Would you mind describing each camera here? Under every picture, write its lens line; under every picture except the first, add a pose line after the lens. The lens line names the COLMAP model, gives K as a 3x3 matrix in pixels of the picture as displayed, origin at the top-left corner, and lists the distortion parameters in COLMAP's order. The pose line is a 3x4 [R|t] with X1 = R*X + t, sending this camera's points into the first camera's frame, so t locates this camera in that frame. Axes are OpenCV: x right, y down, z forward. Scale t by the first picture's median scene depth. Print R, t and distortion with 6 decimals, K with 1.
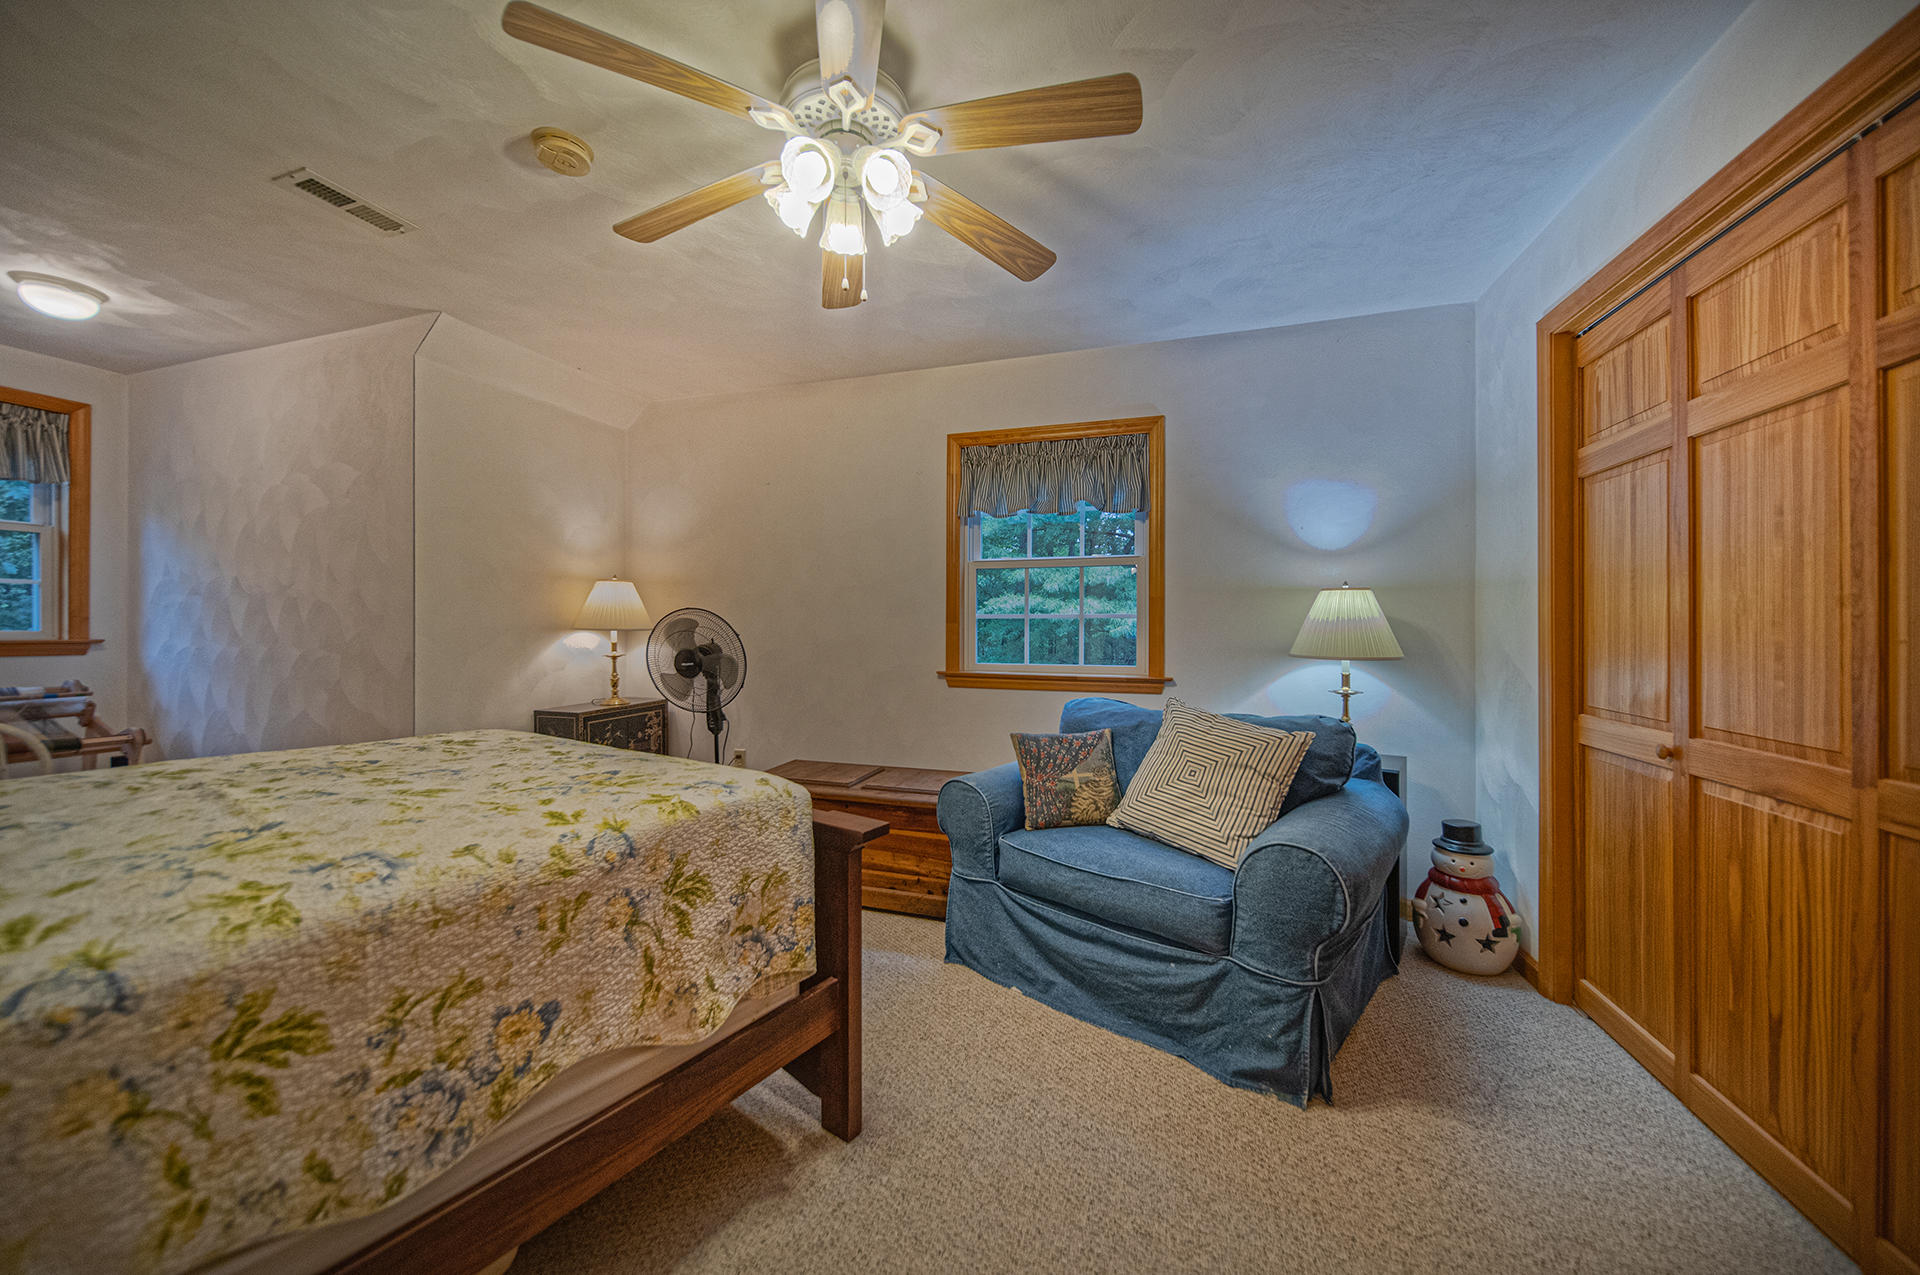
lens RADIAL K [[676.0, 0, 959.0], [0, 676.0, 642.1], [0, 0, 1]] dist [-0.001216, -0.000629]
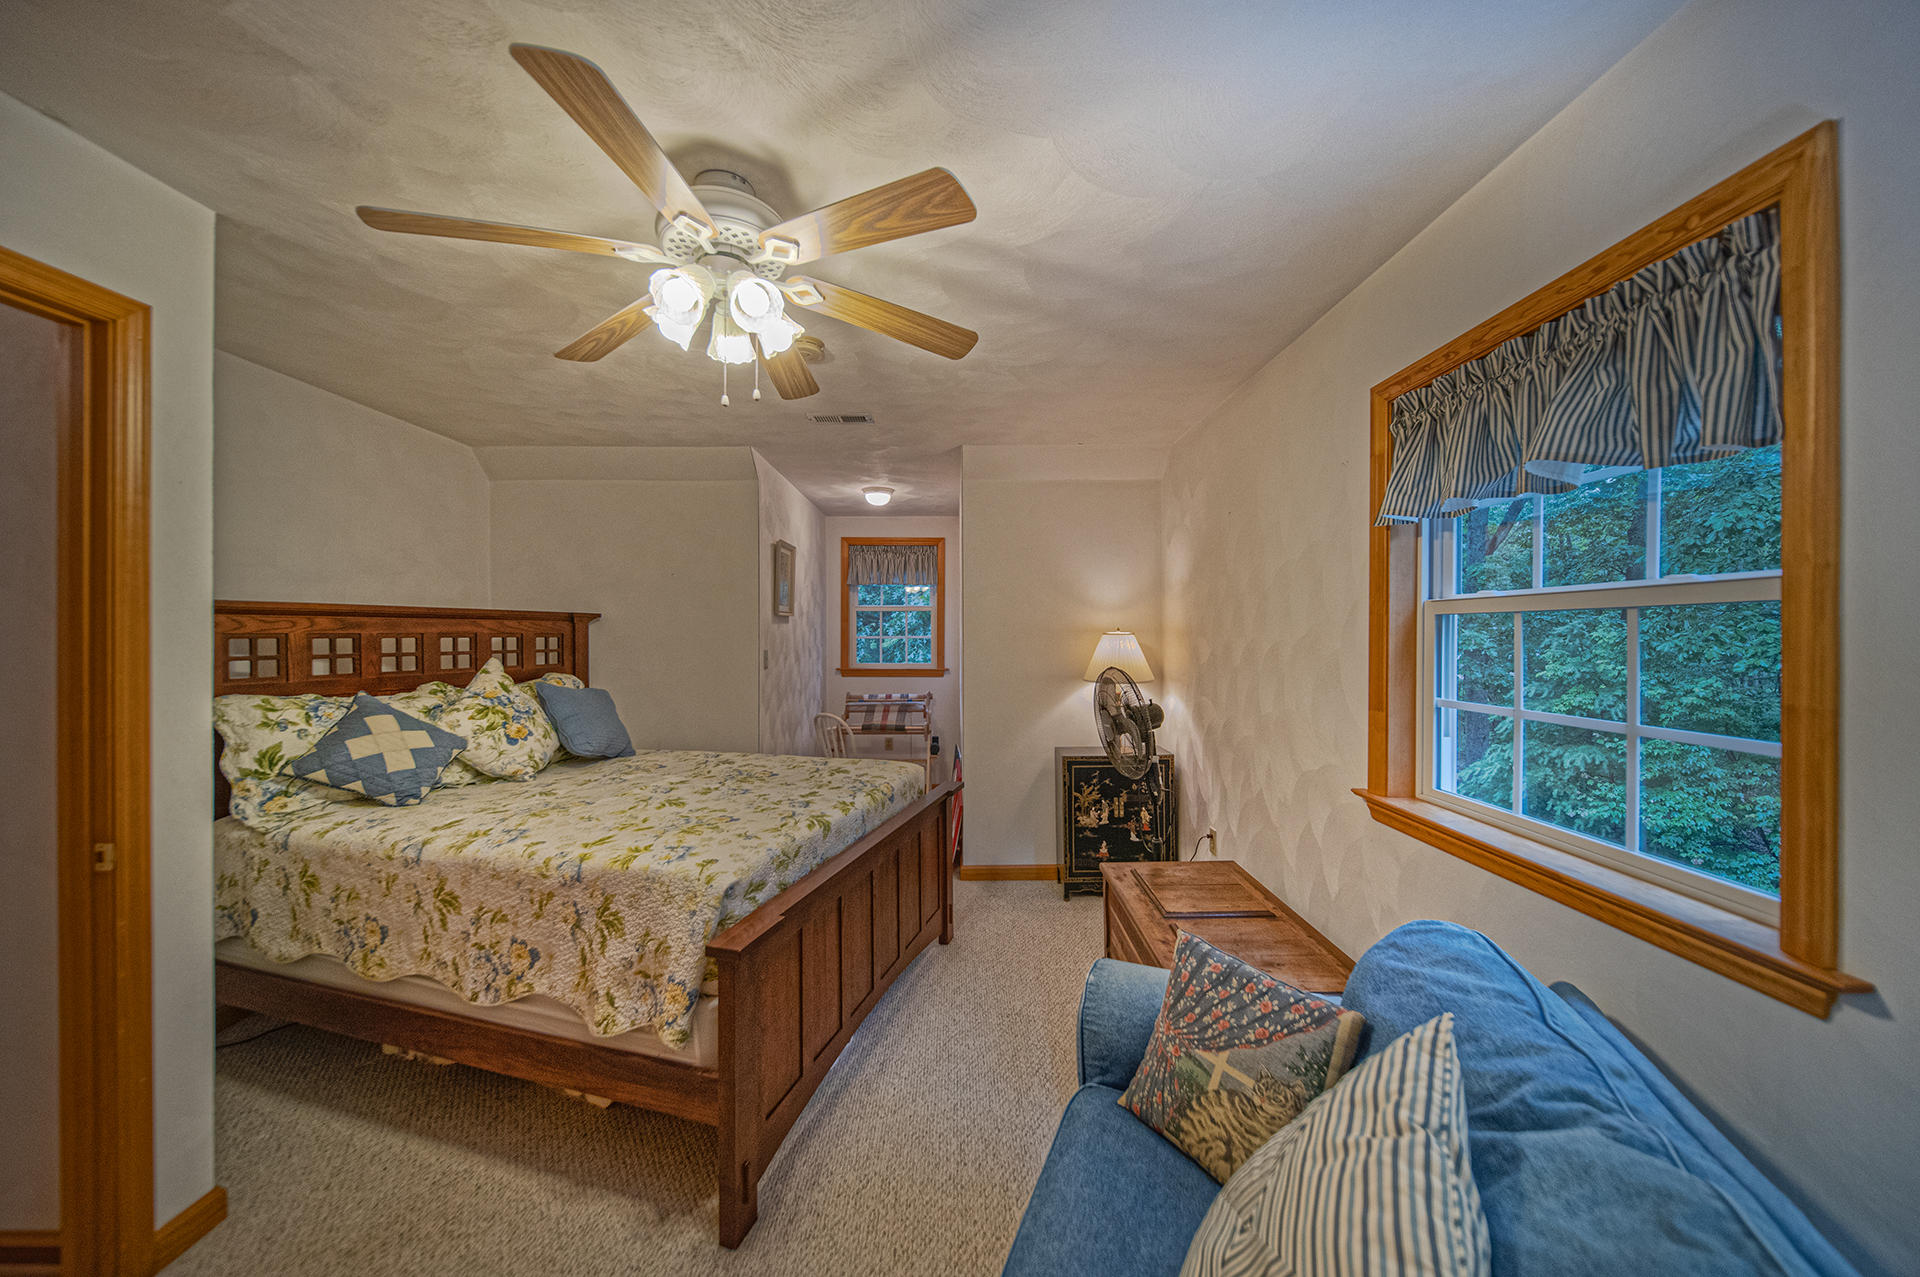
lens RADIAL K [[676.0, 0, 973.3], [0, 676.0, 631.3], [0, 0, 1]] dist [-0.001216, -0.000629]
pose [[0.309765, -0.003342, -0.950807, 1.110464], [-0.014473, 0.999861, -0.008230, -0.218062], [0.950703, 0.016311, 0.309674, 1.241909]]
